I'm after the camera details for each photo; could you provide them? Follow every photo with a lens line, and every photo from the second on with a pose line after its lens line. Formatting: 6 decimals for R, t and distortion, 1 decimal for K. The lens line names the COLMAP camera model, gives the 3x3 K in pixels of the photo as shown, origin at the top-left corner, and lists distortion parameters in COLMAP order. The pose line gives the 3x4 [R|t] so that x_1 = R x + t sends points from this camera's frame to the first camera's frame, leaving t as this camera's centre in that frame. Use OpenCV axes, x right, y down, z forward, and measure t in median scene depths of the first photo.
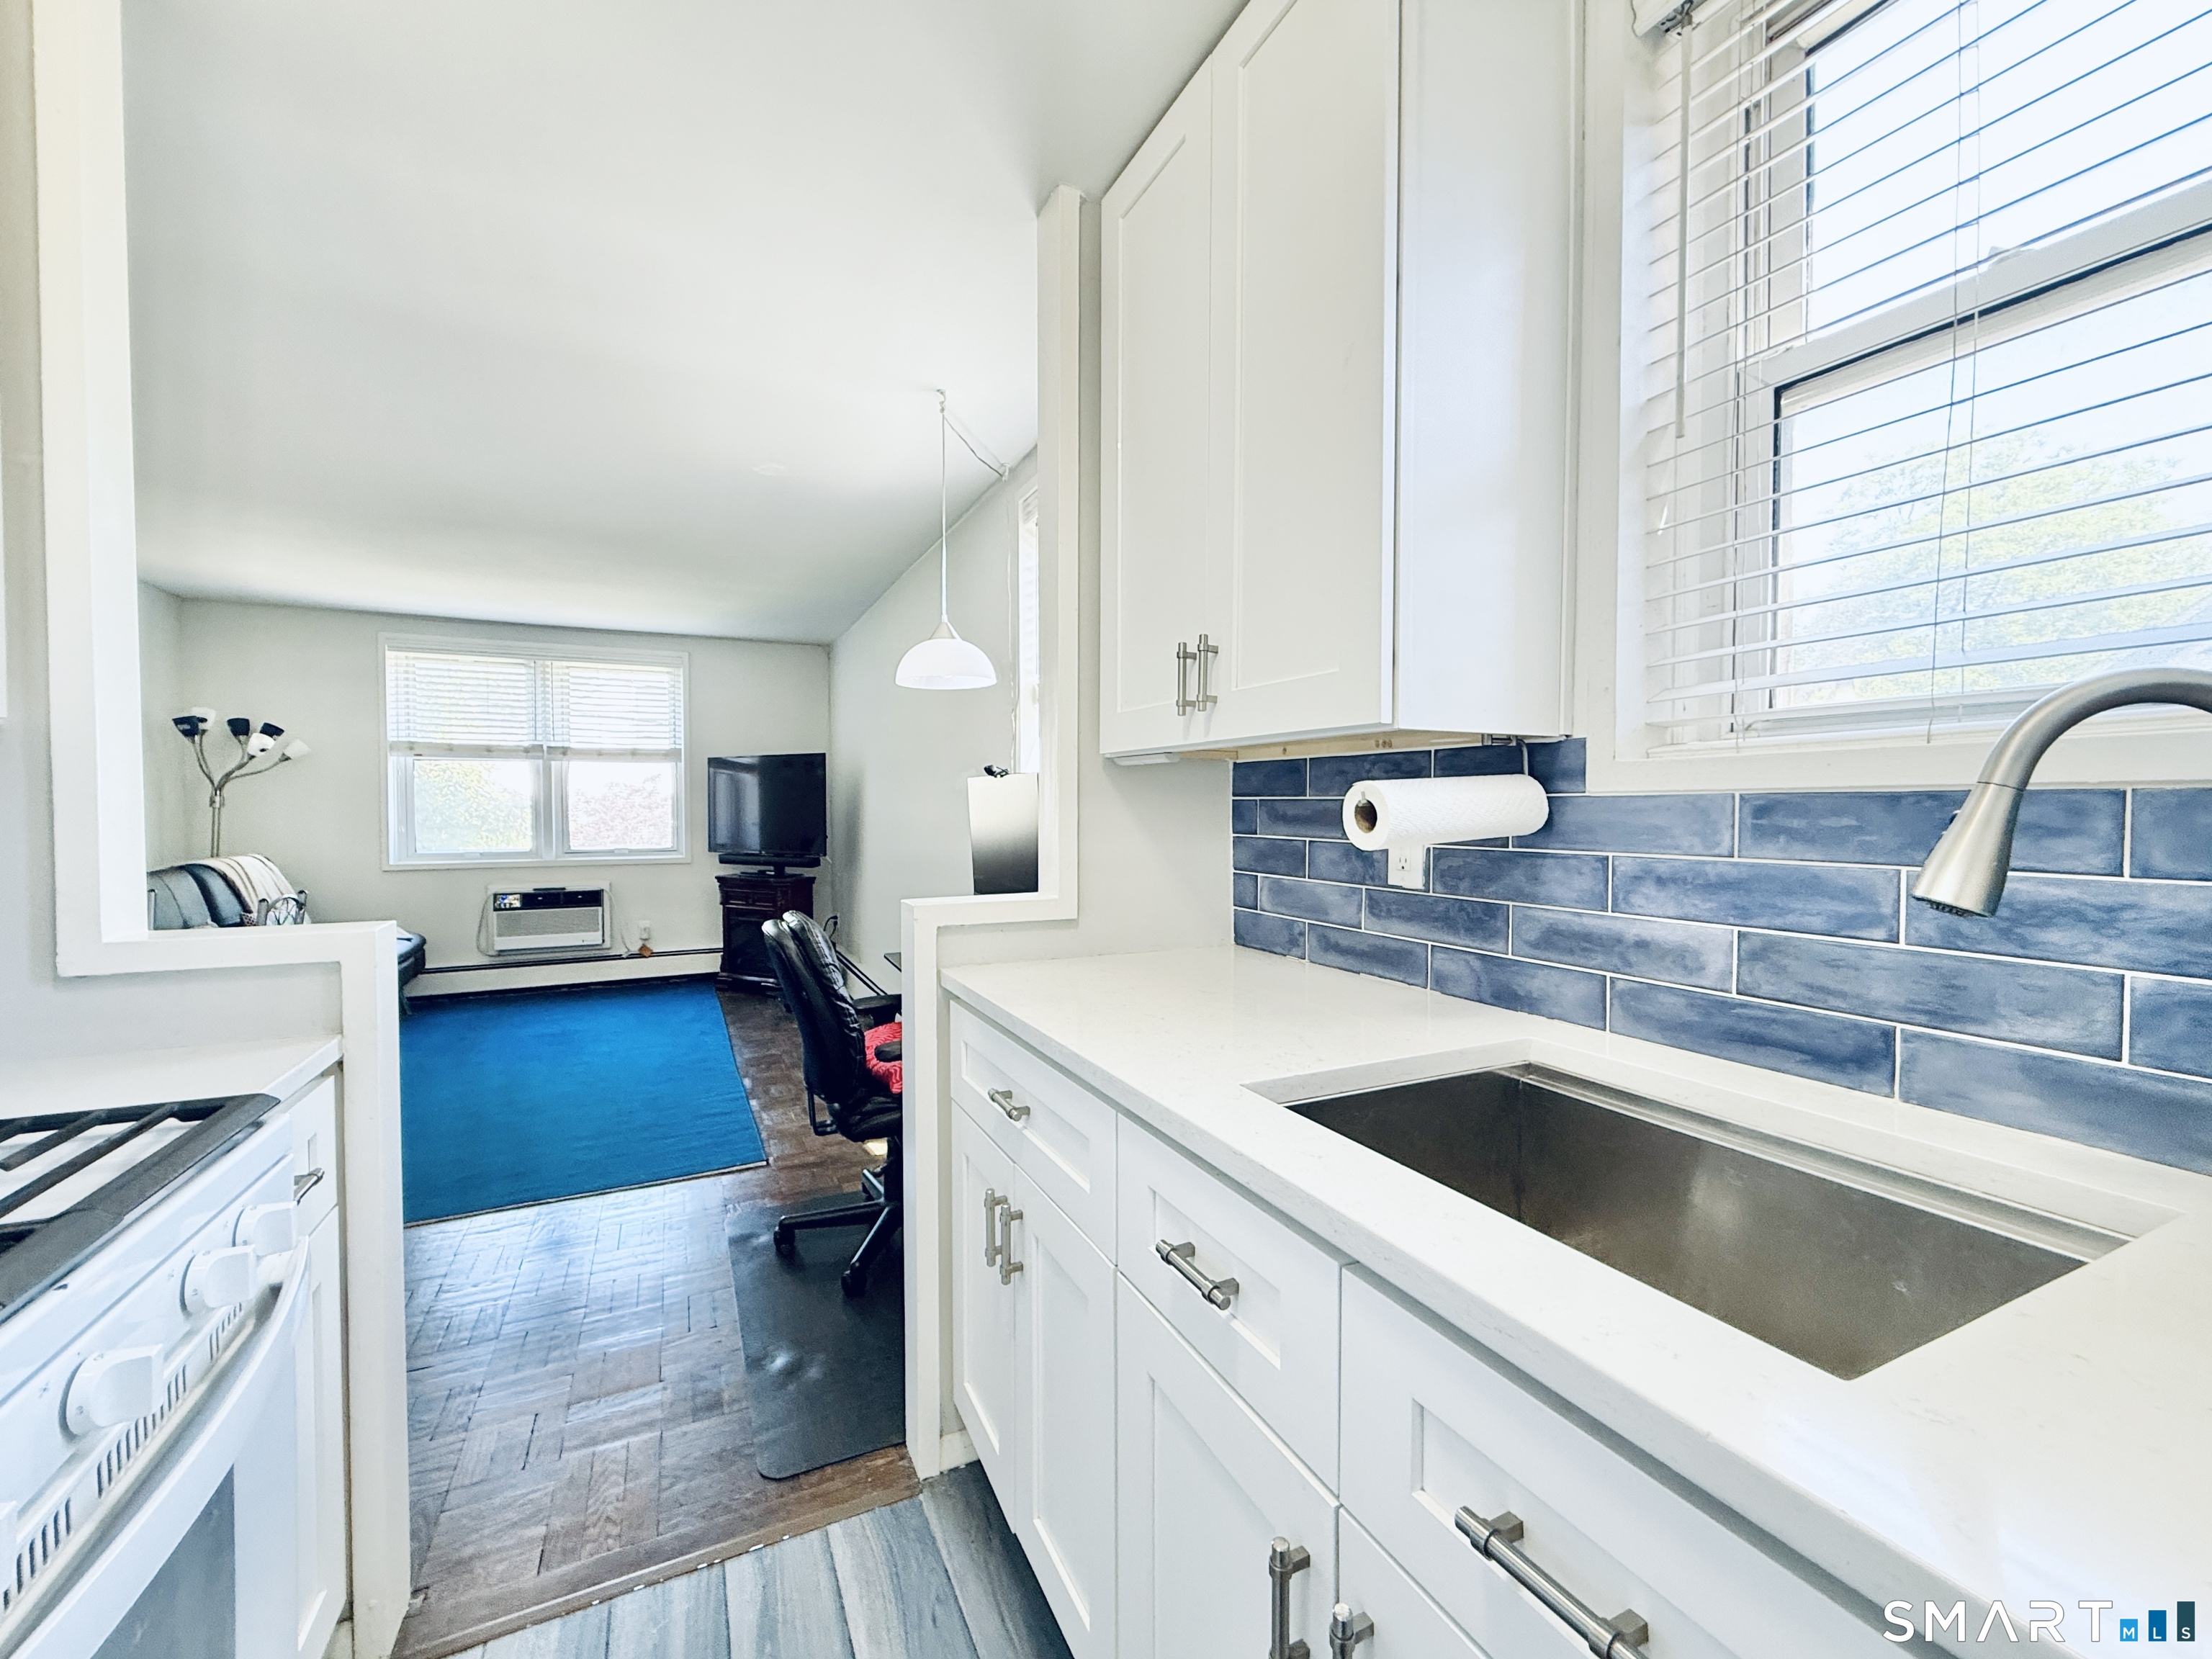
lens RADIAL K [[906.7, 0, 1108.7], [0, 906.7, 830.0], [0, 0, 1]] dist [-0.002405, -0.000200]
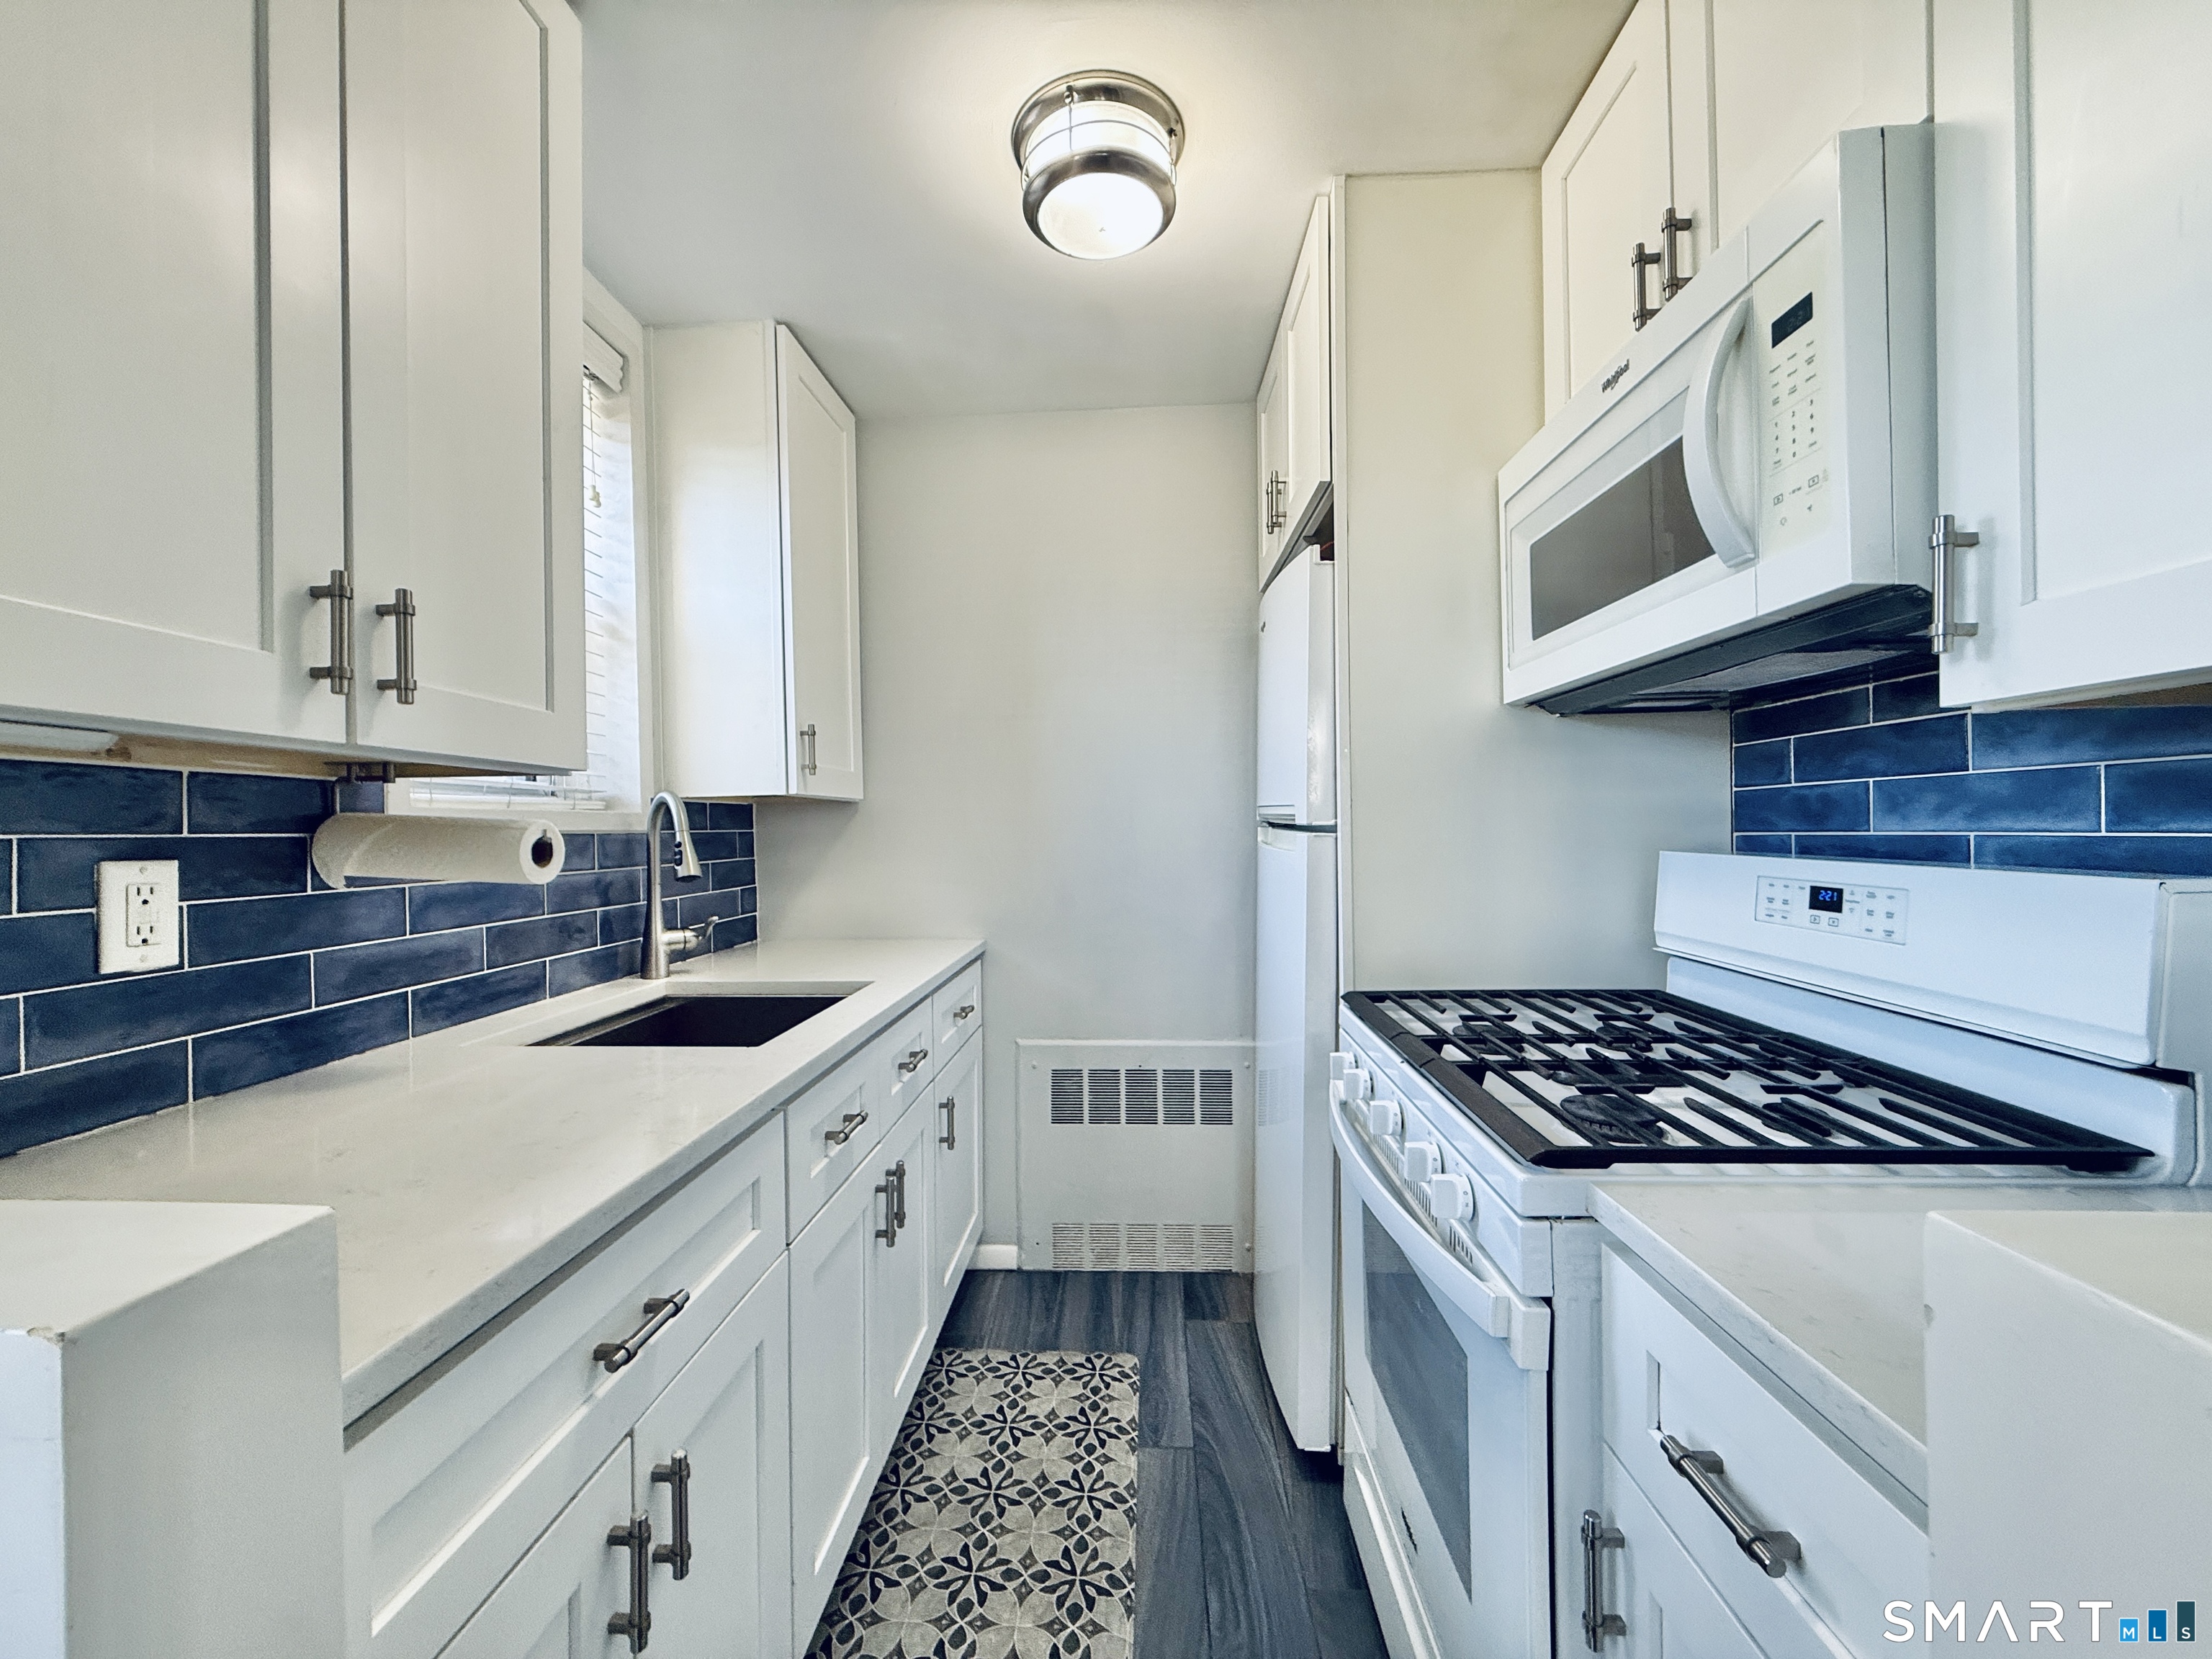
lens RADIAL K [[906.7, 0, 1113.9], [0, 906.7, 827.1], [0, 0, 1]] dist [-0.002405, -0.000200]
pose [[-0.876254, 0.006497, 0.481805, -0.848201], [0.018575, 0.999621, 0.020303, -0.058238], [-0.481491, 0.026740, -0.876043, 1.664847]]
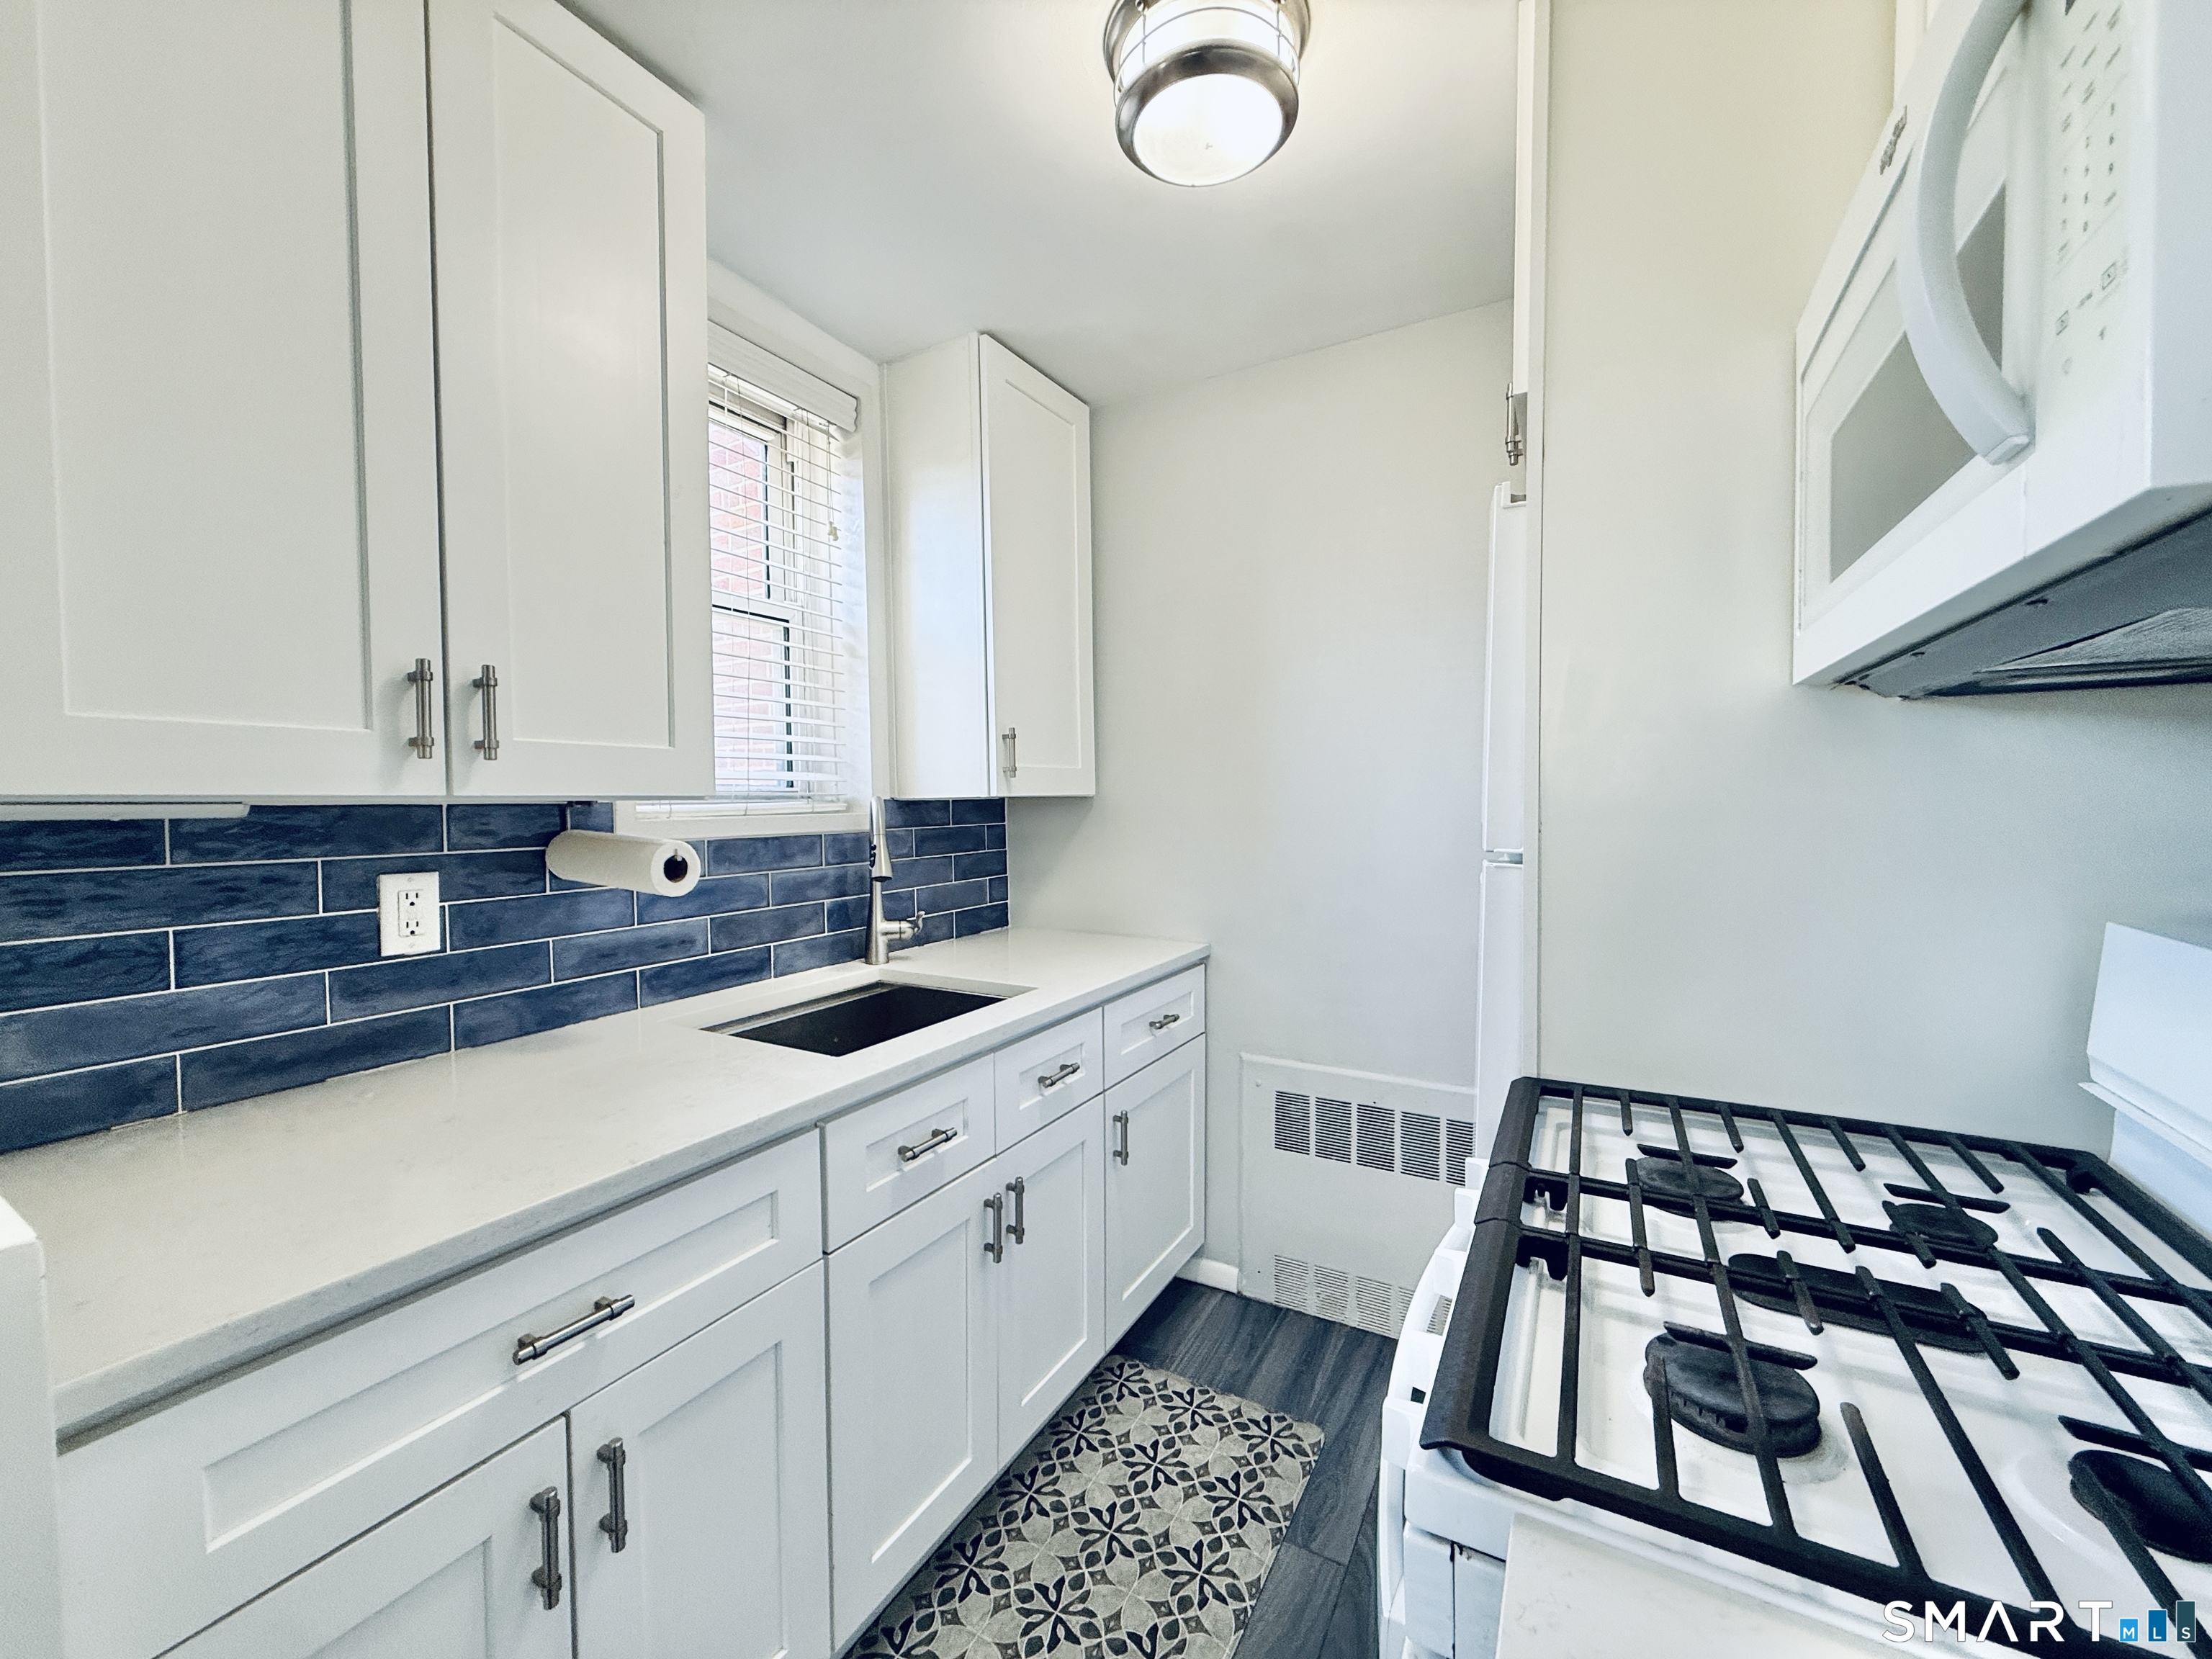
lens RADIAL K [[906.7, 0, 1096.5], [0, 906.7, 826.7], [0, 0, 1]] dist [-0.002405, -0.000200]
pose [[-0.553703, -0.031286, 0.832126, -1.096596], [0.022540, 0.998365, 0.052535, -0.131311], [-0.832409, 0.047844, -0.552092, 1.241219]]
